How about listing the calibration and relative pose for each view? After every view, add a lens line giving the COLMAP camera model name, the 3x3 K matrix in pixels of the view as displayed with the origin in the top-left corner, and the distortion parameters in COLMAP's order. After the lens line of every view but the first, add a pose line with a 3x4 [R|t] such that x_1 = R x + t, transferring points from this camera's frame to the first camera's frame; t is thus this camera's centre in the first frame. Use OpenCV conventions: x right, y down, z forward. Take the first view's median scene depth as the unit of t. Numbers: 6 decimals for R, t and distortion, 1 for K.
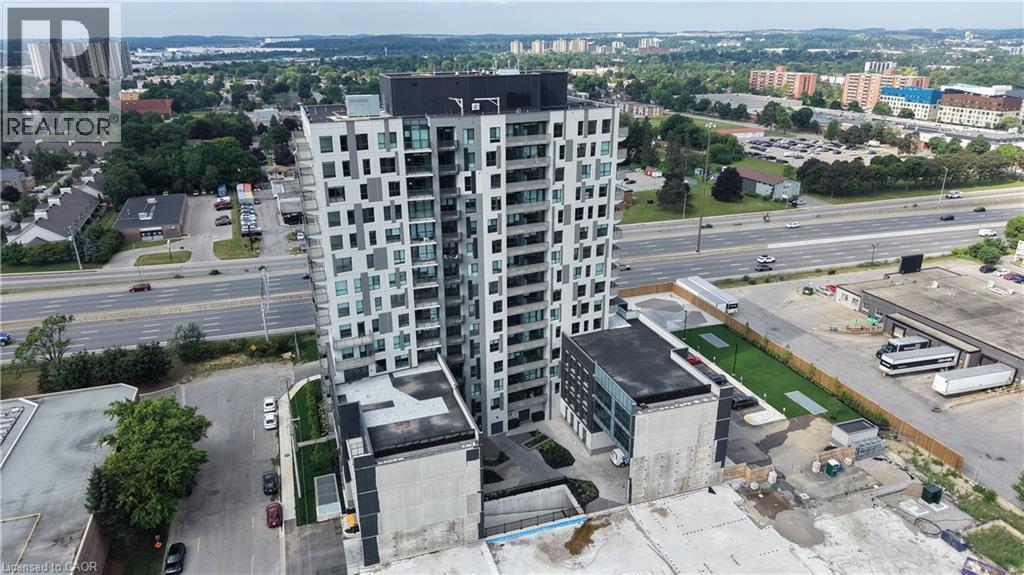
lens RADIAL K [[681.9, 0, 515.6], [0, 681.9, 289.3], [0, 0, 1]] dist [0.016055, -0.001264]
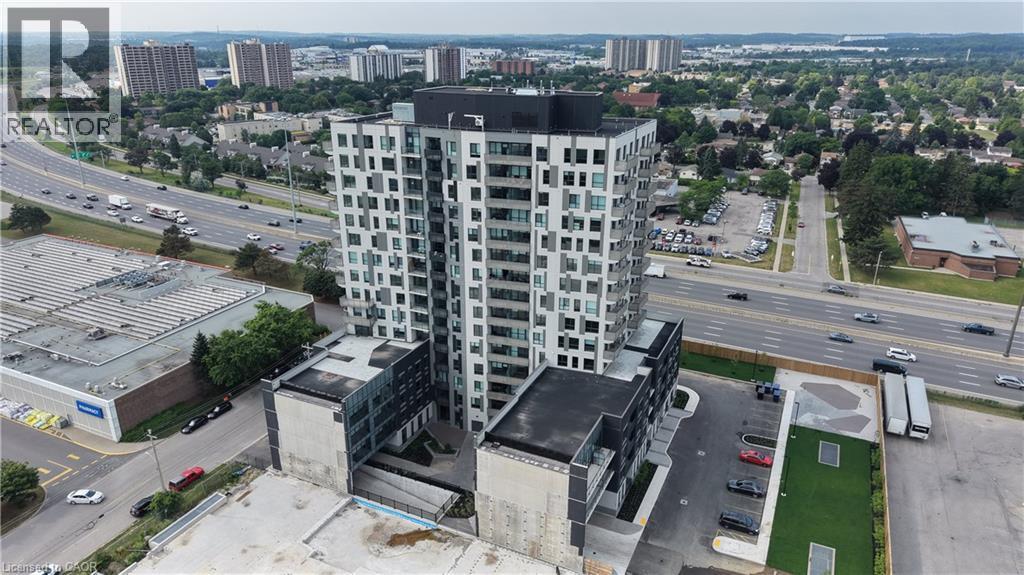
lens RADIAL K [[681.9, 0, 515.6], [0, 681.9, 289.3], [0, 0, 1]] dist [0.016055, -0.001264]
pose [[0.719968, 0.253584, -0.646020, 0.724648], [-0.251364, 0.962934, 0.097847, -0.133417], [0.646887, 0.091939, 0.757024, 0.251677]]
